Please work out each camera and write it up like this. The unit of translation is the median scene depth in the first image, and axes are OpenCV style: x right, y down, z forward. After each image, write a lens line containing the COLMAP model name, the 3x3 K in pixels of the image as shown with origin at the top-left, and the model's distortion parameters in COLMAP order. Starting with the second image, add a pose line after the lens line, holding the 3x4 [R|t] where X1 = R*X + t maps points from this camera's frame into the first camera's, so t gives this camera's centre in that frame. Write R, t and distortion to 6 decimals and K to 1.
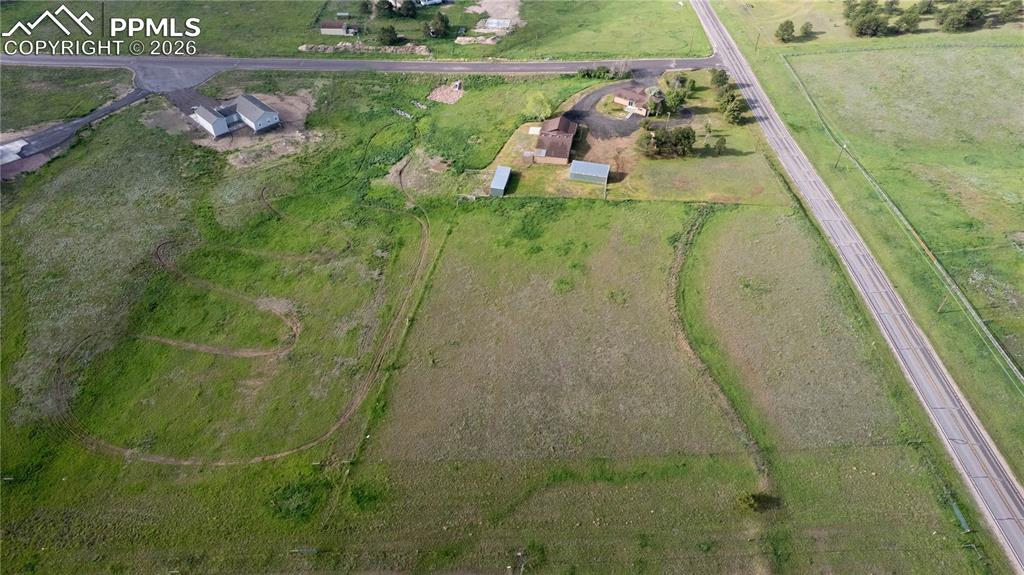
lens RADIAL K [[652.1, 0, 514.5], [0, 652.1, 290.1], [0, 0, 1]] dist [-0.076404, 0.067426]
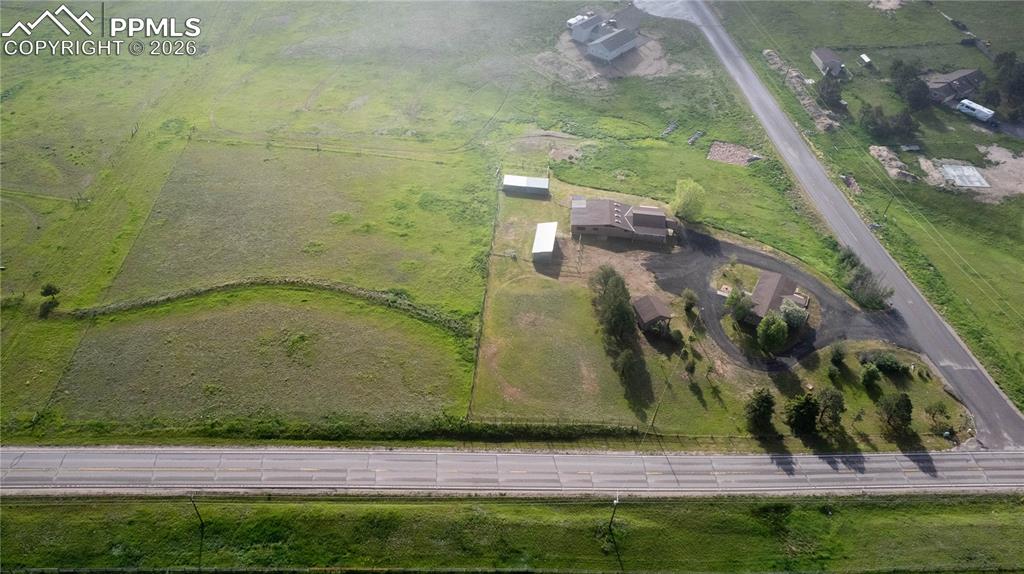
lens RADIAL K [[719.0, 0, 460.8], [0, 719.0, 290.6], [0, 0, 1]] dist [-0.074111, 0.068628]
pose [[0.032775, 0.673625, -0.738346, 0.764591], [-0.691556, 0.548632, 0.469843, -0.467886], [0.721579, 0.495209, 0.483831, 0.507746]]
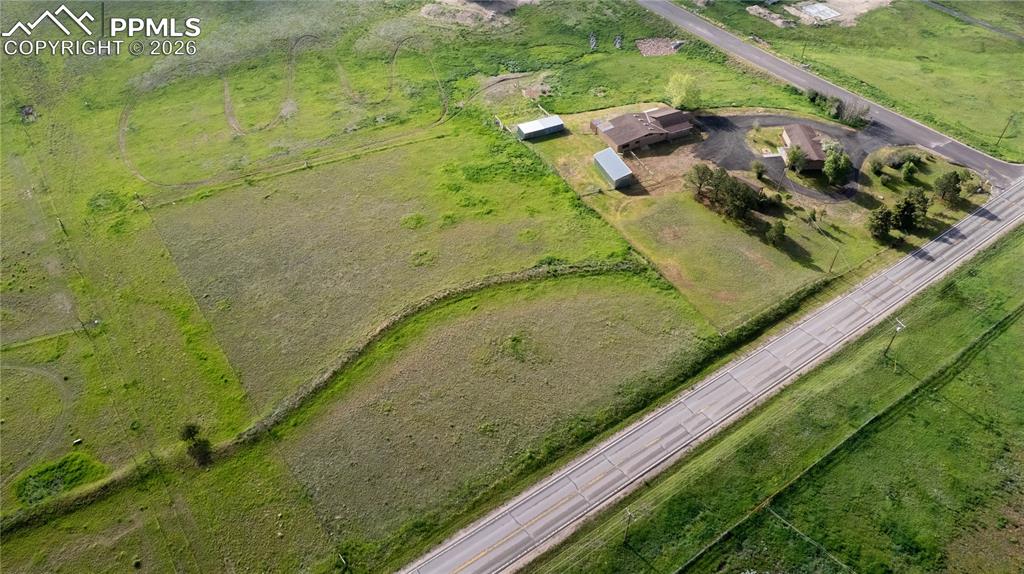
lens RADIAL K [[739.5, 0, 513.9], [0, 739.5, 256.6], [0, 0, 1]] dist [-0.068954, 0.051932]
pose [[0.581723, 0.553477, -0.596038, 0.628736], [-0.559744, 0.804078, 0.200360, -0.199044], [0.590156, 0.217075, 0.777557, 0.220082]]
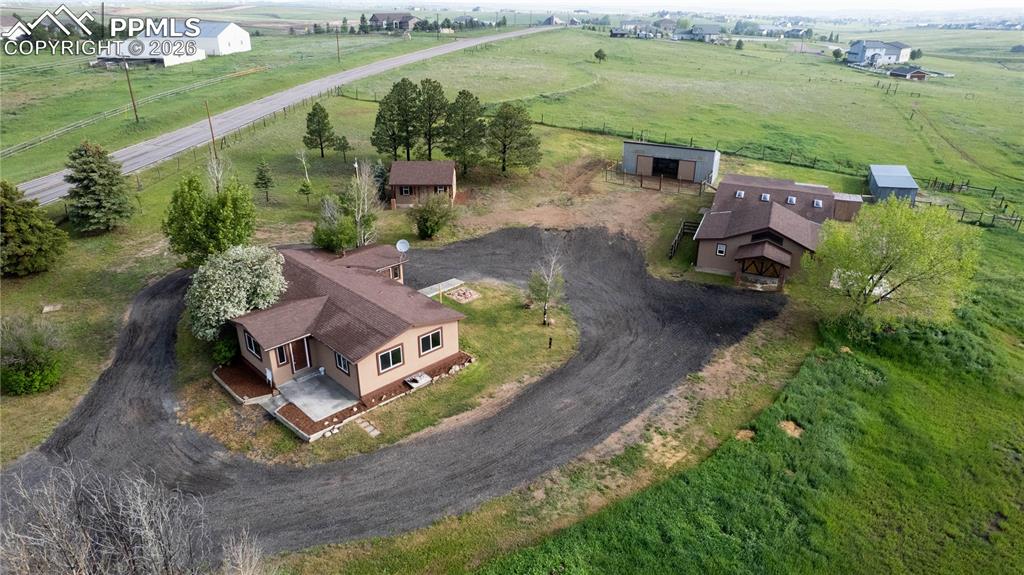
lens RADIAL K [[652.1, 0, 514.5], [0, 652.1, 290.1], [0, 0, 1]] dist [-0.076404, 0.067426]
pose [[-0.978528, -0.098146, 0.181249, 0.124389], [0.130720, 0.384379, 0.913873, -0.514580], [-0.159361, 0.917943, -0.363296, 1.187469]]
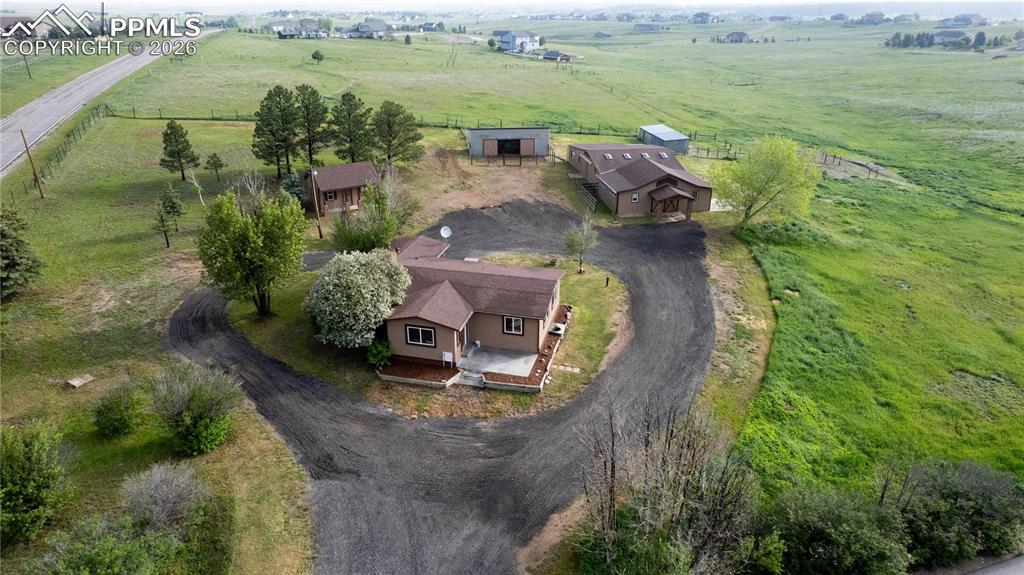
lens RADIAL K [[652.1, 0, 514.5], [0, 652.1, 290.1], [0, 0, 1]] dist [-0.076404, 0.067426]
pose [[-0.942294, 0.127282, -0.309647, 0.260428], [-0.238409, 0.394220, 0.887554, -0.534519], [0.235039, 0.910159, -0.341126, 1.207306]]
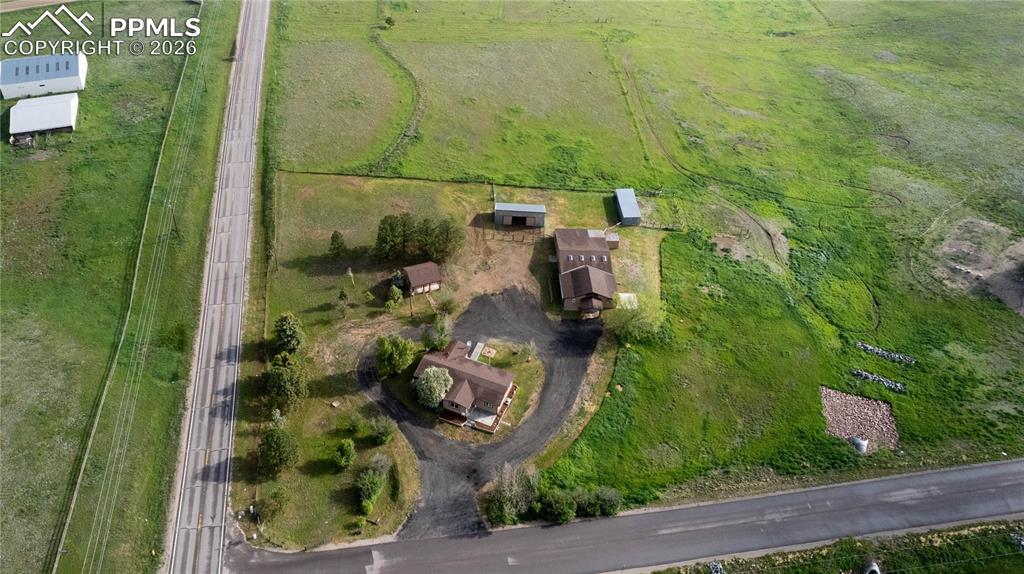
lens RADIAL K [[731.2, 0, 424.9], [0, 731.2, 285.5], [0, 0, 1]] dist [-0.068728, 0.049286]
pose [[-0.990463, 0.083247, -0.109790, 0.310912], [-0.100799, 0.105443, 0.989303, -0.956635], [0.093933, 0.990935, -0.096046, 1.104283]]
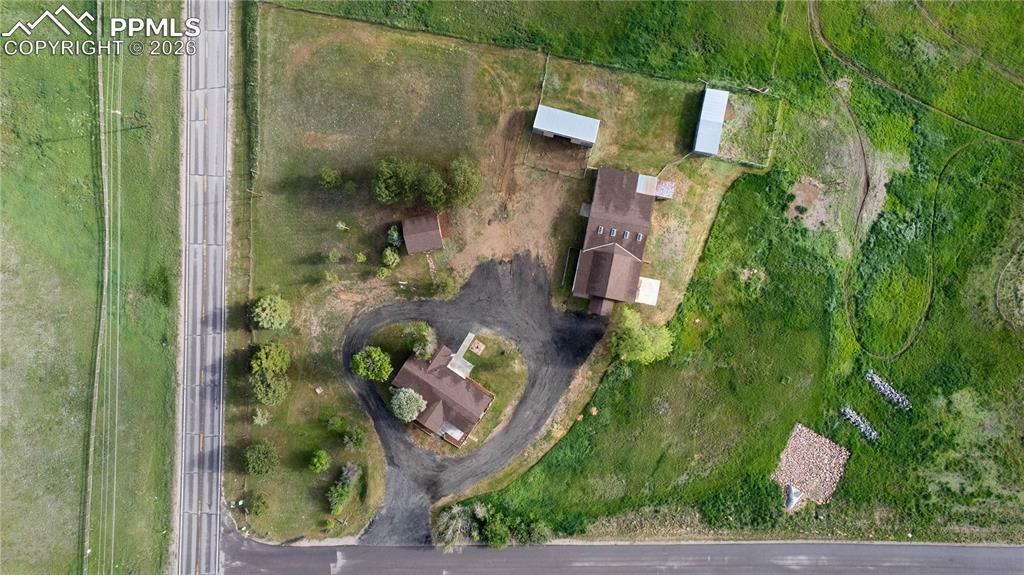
lens RADIAL K [[652.1, 0, 514.5], [0, 652.1, 290.1], [0, 0, 1]] dist [-0.076404, 0.067426]
pose [[-0.999786, -0.015613, -0.013596, 0.161298], [0.000497, -0.674599, 0.738185, -0.691402], [-0.020697, 0.738020, 0.674462, 0.678798]]
